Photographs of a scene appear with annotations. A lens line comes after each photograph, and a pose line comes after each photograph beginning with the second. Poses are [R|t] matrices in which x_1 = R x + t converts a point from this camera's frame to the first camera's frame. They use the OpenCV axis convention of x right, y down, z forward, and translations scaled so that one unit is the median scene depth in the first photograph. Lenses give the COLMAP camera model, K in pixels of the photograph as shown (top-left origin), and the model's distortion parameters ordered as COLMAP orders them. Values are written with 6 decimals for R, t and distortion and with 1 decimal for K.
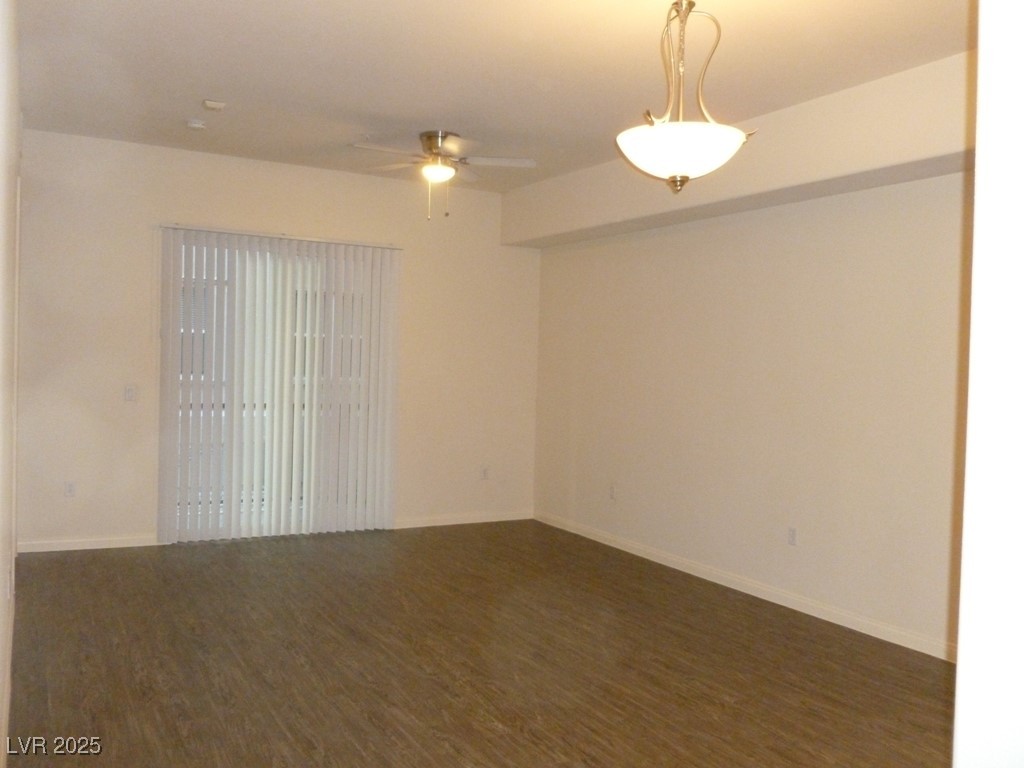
lens RADIAL K [[840.4, 0, 512.0], [0, 840.4, 384.0], [0, 0, 1]] dist [-0.050593, -0.000644]
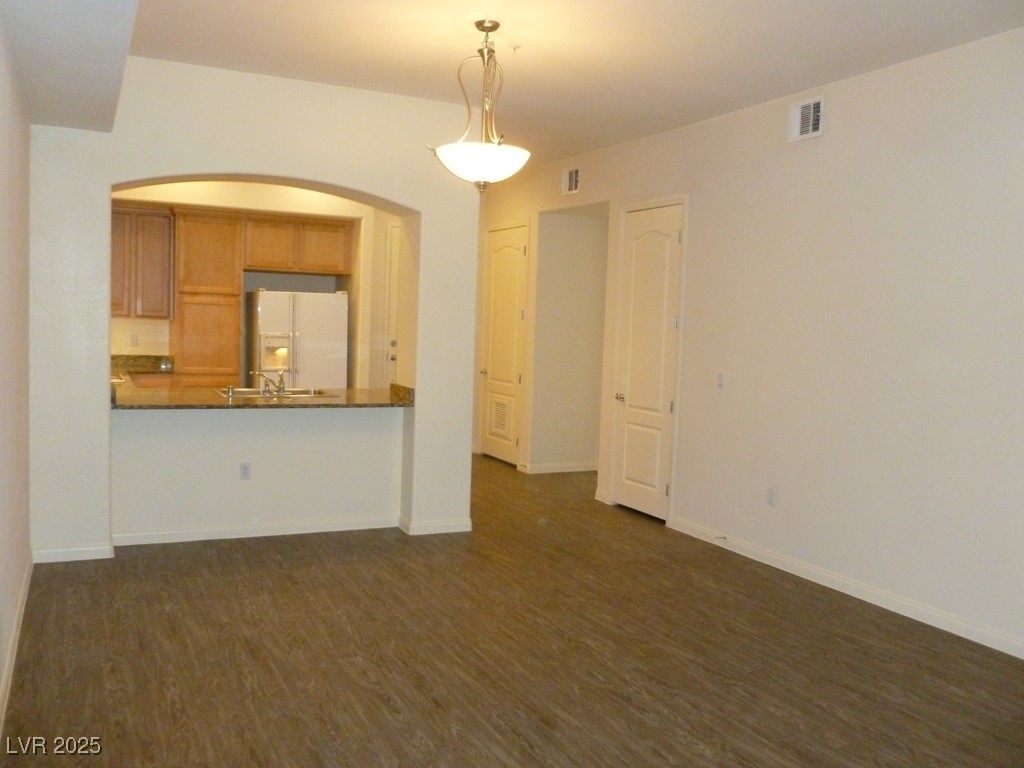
lens RADIAL K [[840.4, 0, 512.0], [0, 840.4, 384.0], [0, 0, 1]] dist [-0.050593, -0.000644]
pose [[-0.996659, -0.064347, 0.050307, 0.048359], [-0.058815, 0.992771, 0.104625, -0.053433], [-0.056676, 0.101317, -0.993239, 1.794852]]
